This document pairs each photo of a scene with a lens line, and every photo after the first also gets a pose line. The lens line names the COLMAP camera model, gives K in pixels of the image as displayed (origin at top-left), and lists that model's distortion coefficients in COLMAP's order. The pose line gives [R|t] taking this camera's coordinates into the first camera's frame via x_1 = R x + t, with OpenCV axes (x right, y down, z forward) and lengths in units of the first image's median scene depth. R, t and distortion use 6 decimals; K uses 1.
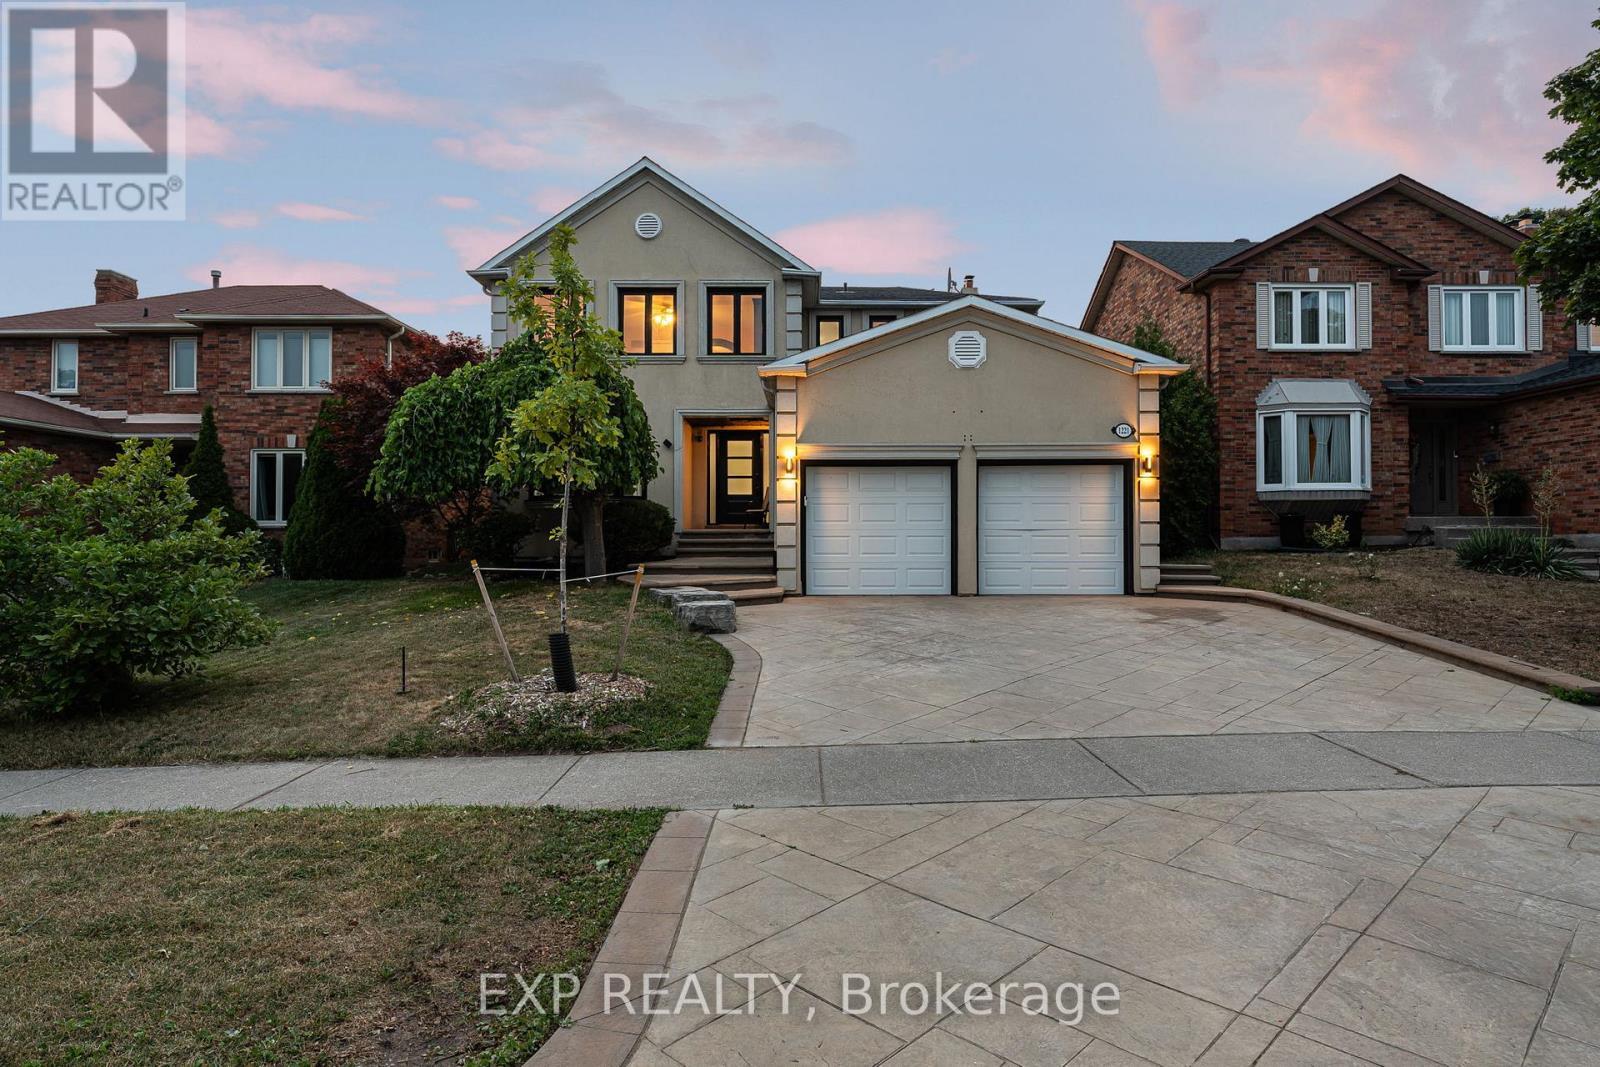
lens RADIAL K [[865.4, 0, 798.6], [0, 865.4, 523.9], [0, 0, 1]] dist [-0.002591, 0.000846]
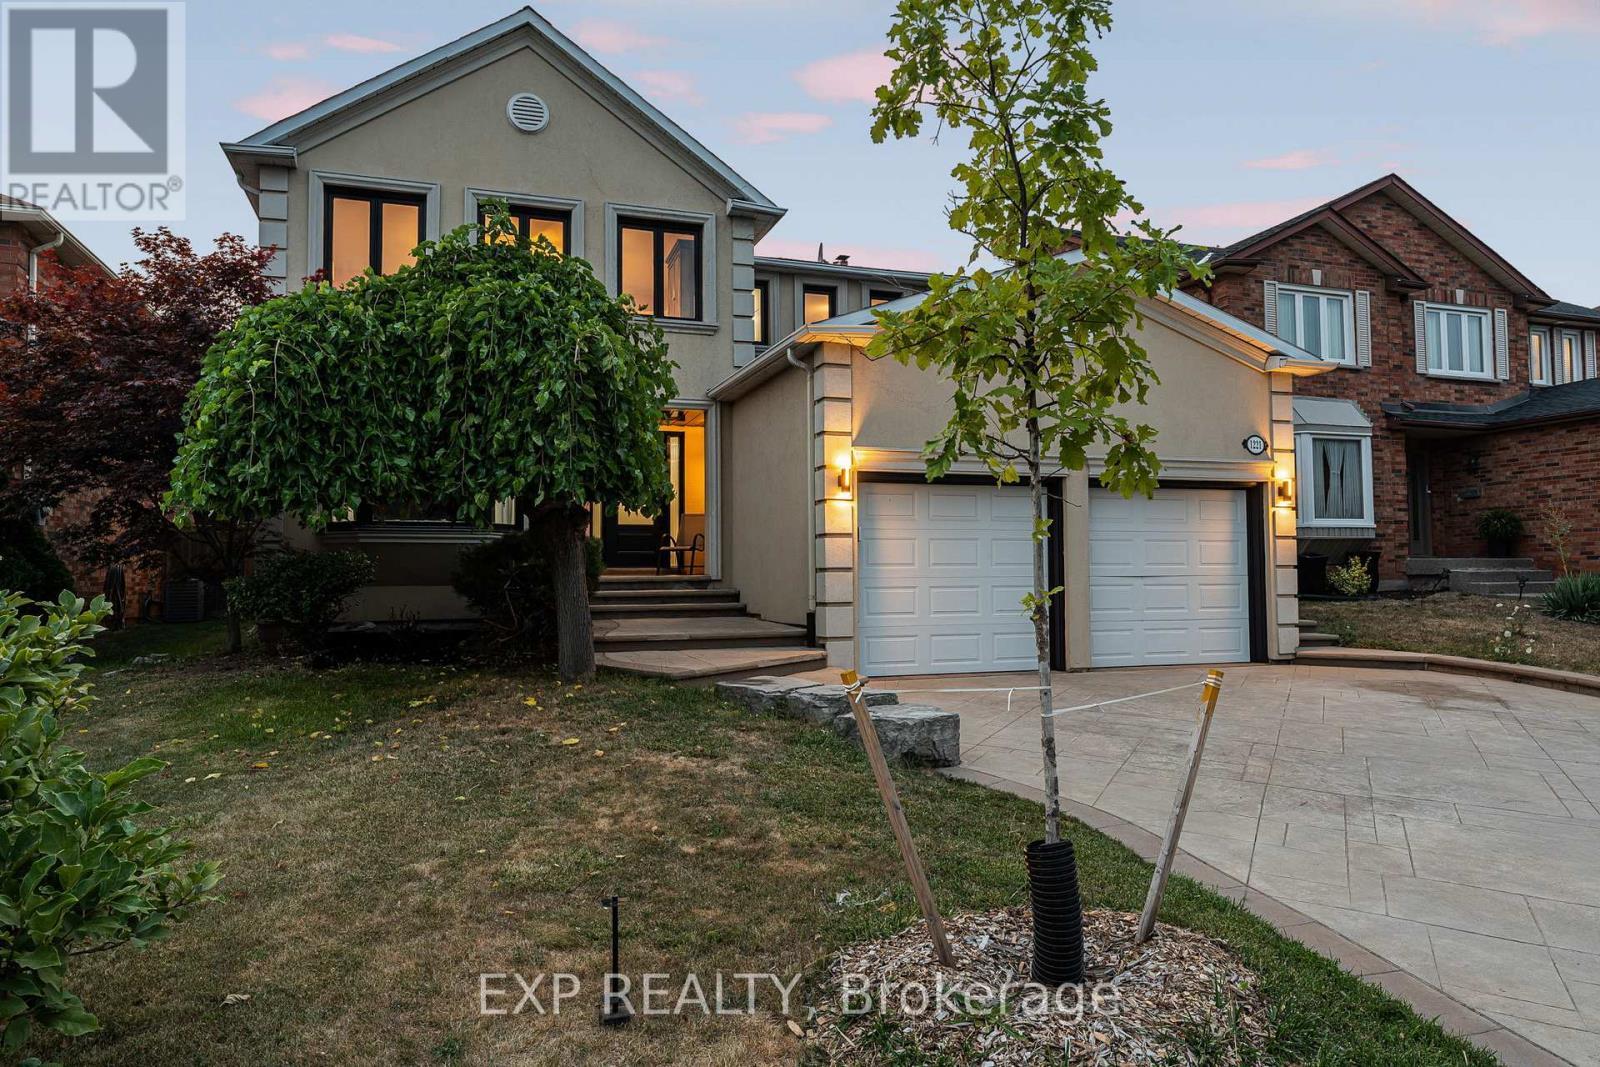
lens RADIAL K [[1001.1, 0, 782.6], [0, 1001.1, 532.3], [0, 0, 1]] dist [-0.000509, -0.000299]
pose [[0.950910, 0.009520, 0.309321, -0.221897], [0.000156, 0.999512, -0.031242, -0.003257], [-0.309468, 0.029756, 0.950444, 0.229496]]
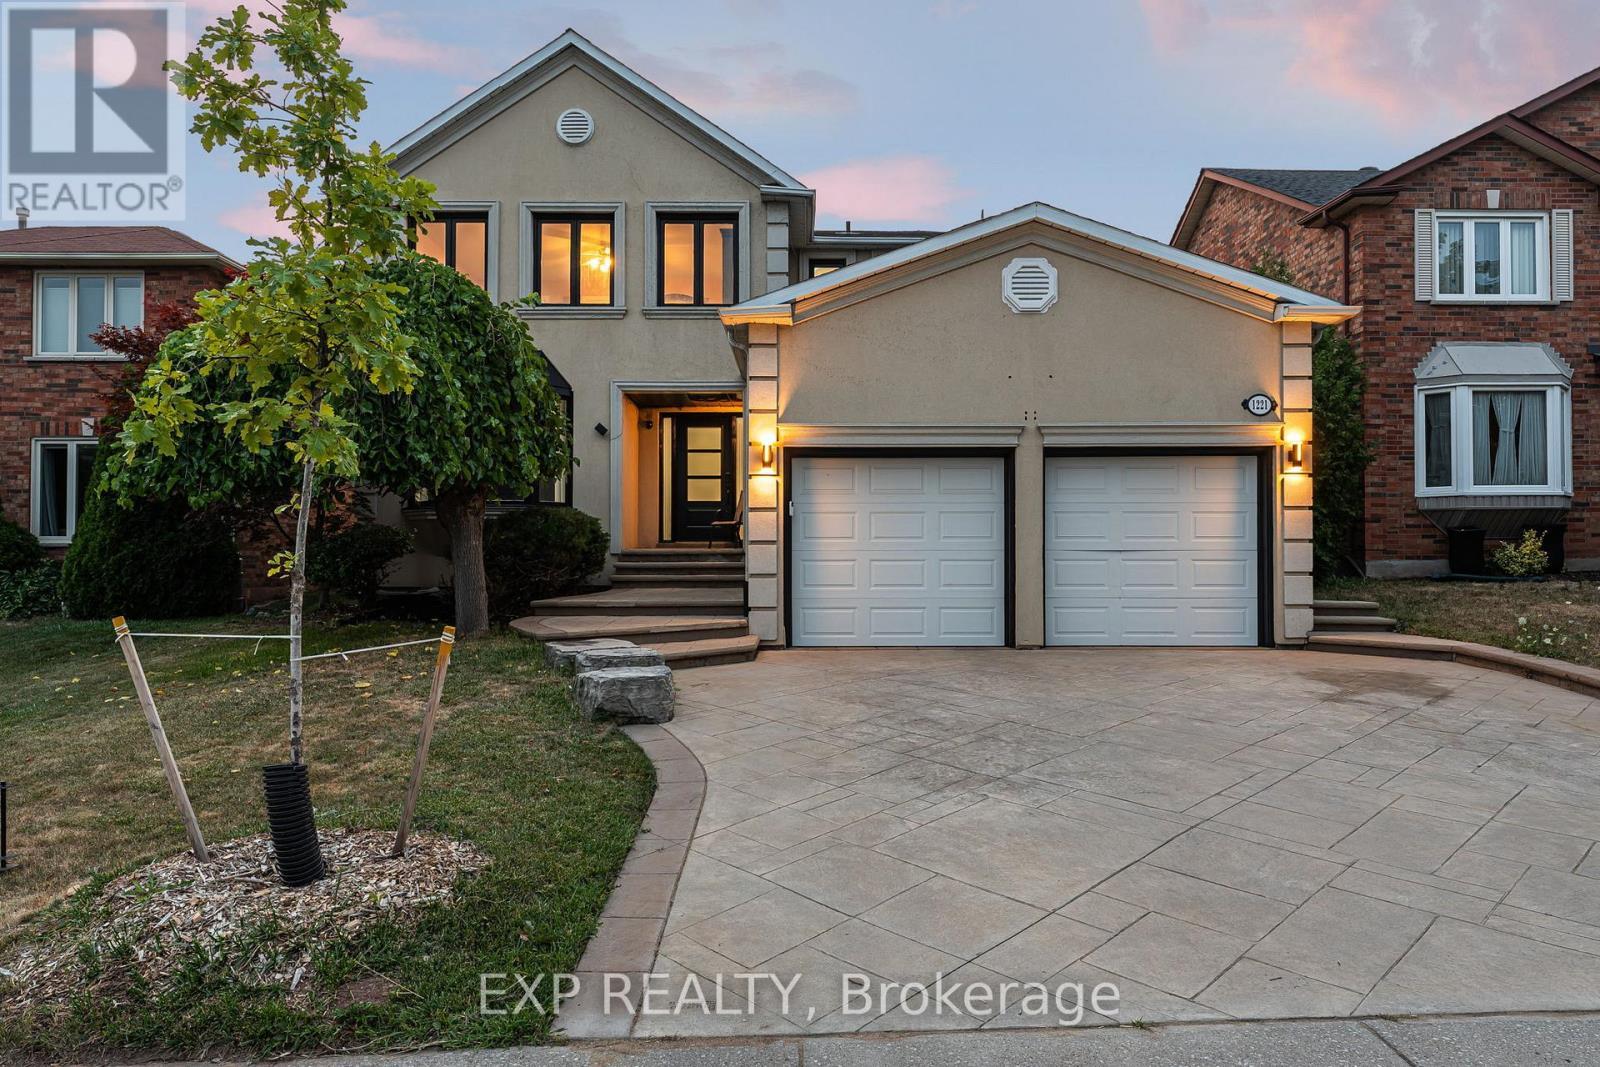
lens RADIAL K [[1000.6, 0, 799.1], [0, 1000.6, 540.3], [0, 0, 1]] dist [-0.001150, 0.001312]
pose [[0.999973, 0.000723, 0.007380, 0.006589], [-0.000727, 1.000000, 0.000503, -0.001362], [-0.007379, -0.000508, 0.999973, 0.167401]]
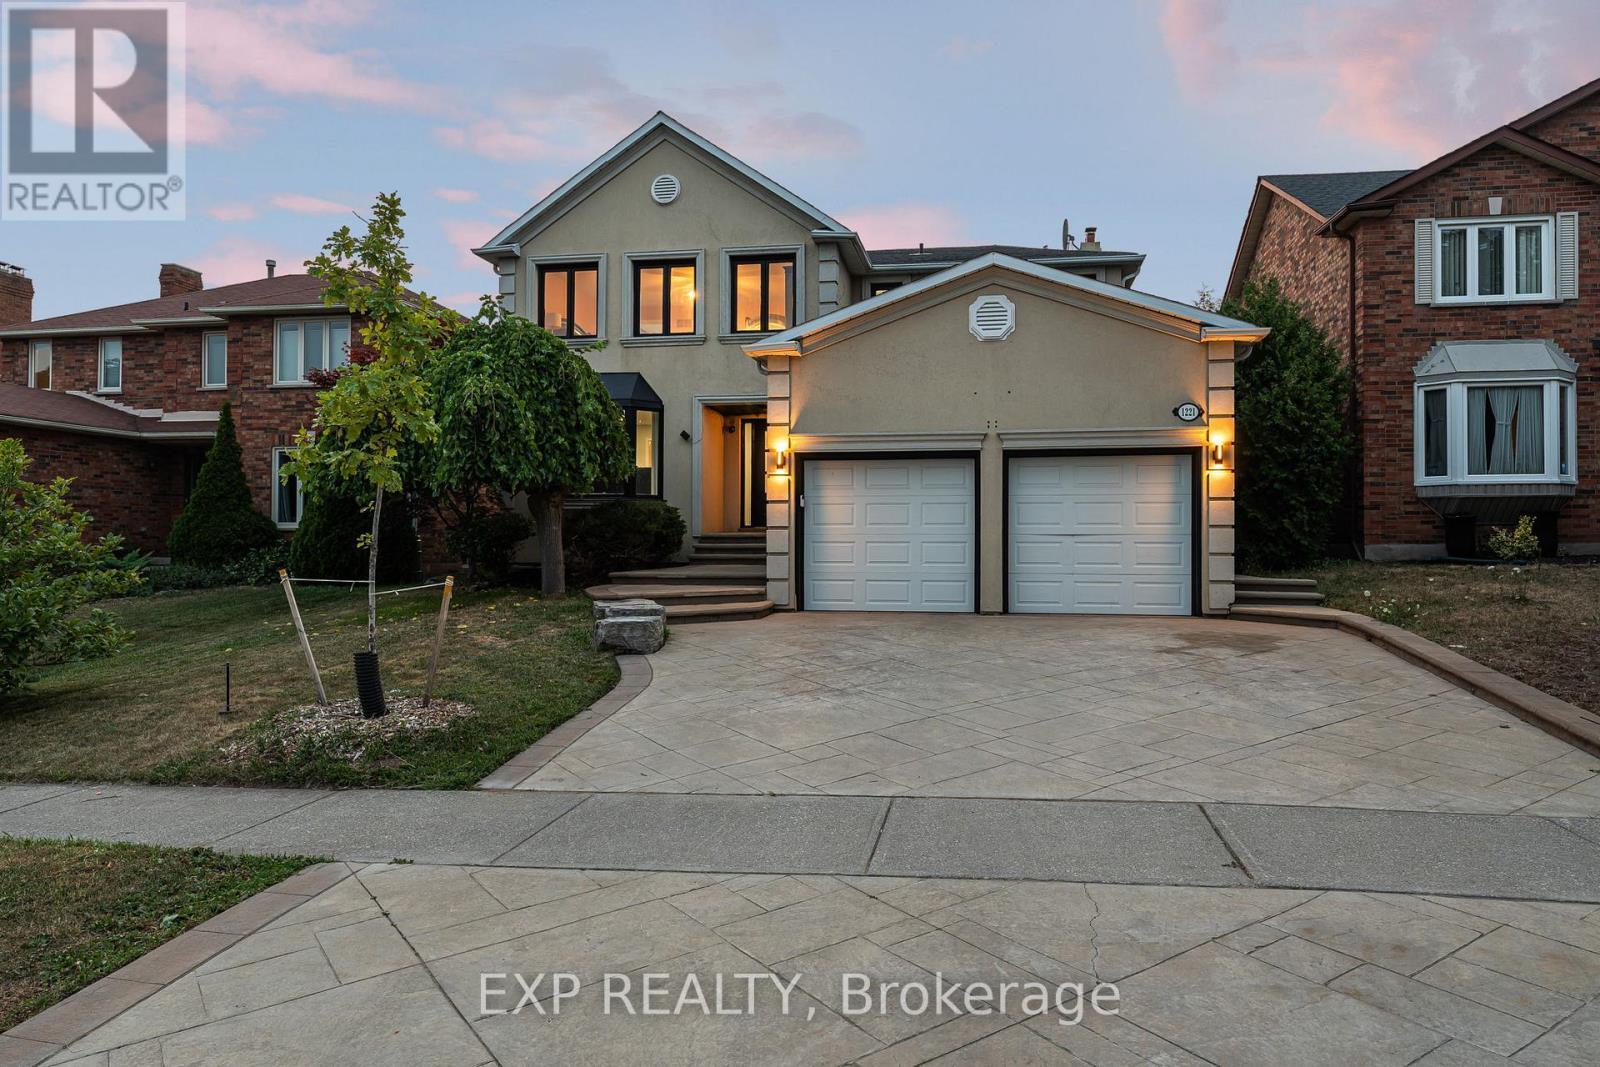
lens RADIAL K [[988.8, 0, 812.1], [0, 988.8, 526.1], [0, 0, 1]] dist [0.000963, 0.000035]
pose [[0.986933, 0.000909, -0.161129, 0.137497], [-0.000603, 0.999998, 0.001953, -0.002534], [0.161131, -0.001830, 0.986931, 0.026143]]
